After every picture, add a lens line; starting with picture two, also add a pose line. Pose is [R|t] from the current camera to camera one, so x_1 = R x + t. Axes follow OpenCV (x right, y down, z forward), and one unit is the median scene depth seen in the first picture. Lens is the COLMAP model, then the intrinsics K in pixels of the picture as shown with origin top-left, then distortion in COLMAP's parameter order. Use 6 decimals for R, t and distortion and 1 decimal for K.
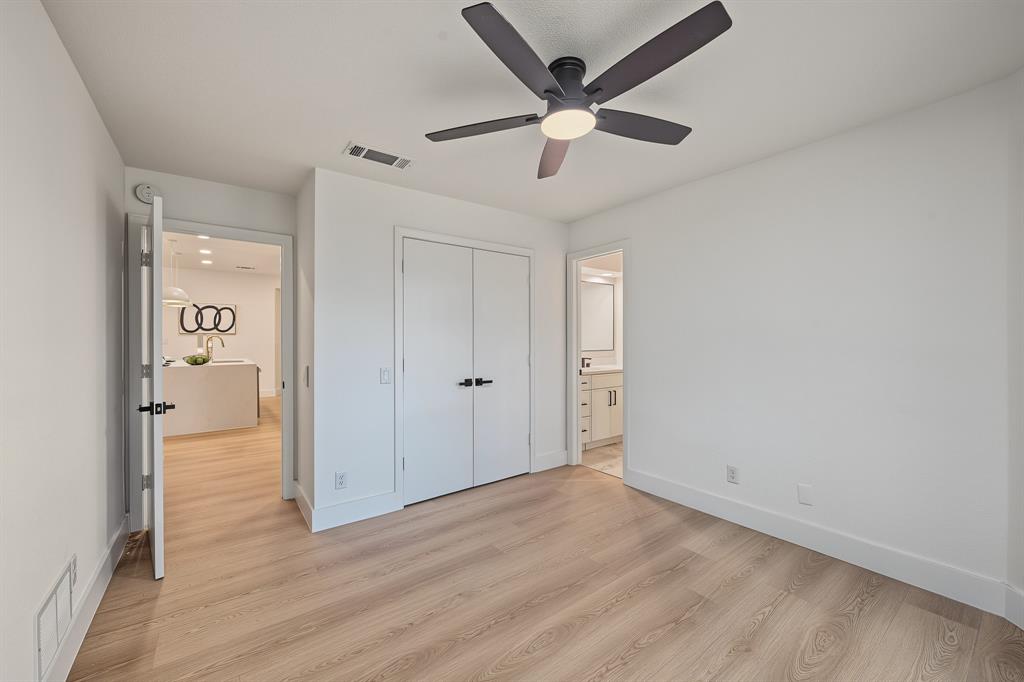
lens RADIAL K [[400.4, 0, 513.9], [0, 400.4, 340.0], [0, 0, 1]] dist [-0.000639, -0.000030]
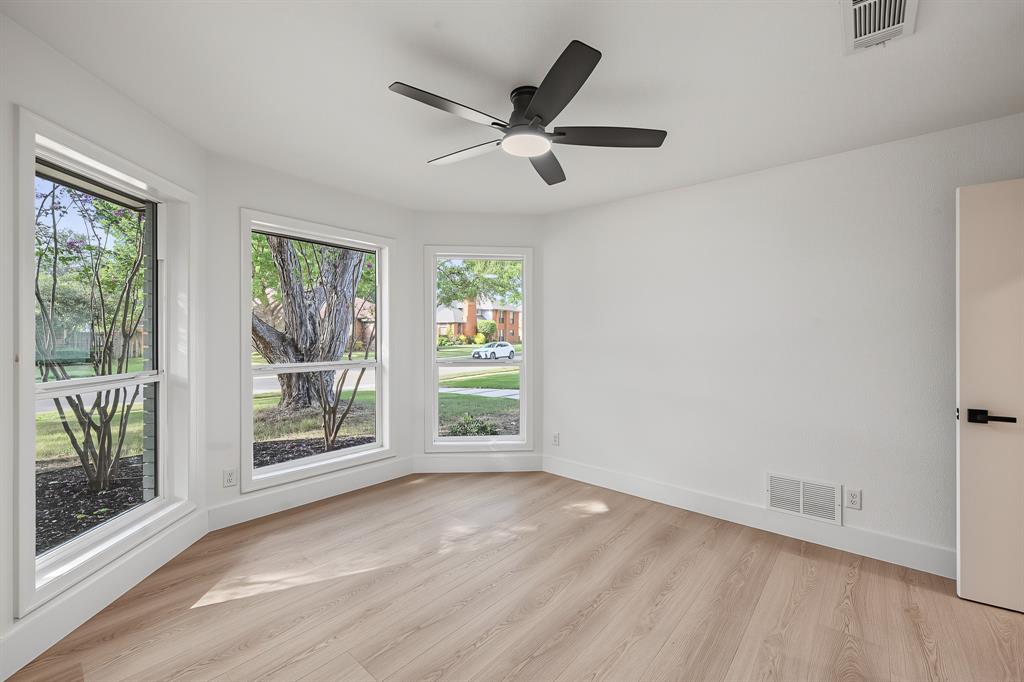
lens RADIAL K [[400.4, 0, 513.9], [0, 400.4, 340.0], [0, 0, 1]] dist [-0.000639, -0.000030]
pose [[-0.973367, -0.008094, -0.229110, 0.383576], [-0.009356, 0.999946, 0.004419, 0.001167], [0.229062, 0.006445, -0.973391, 1.859248]]
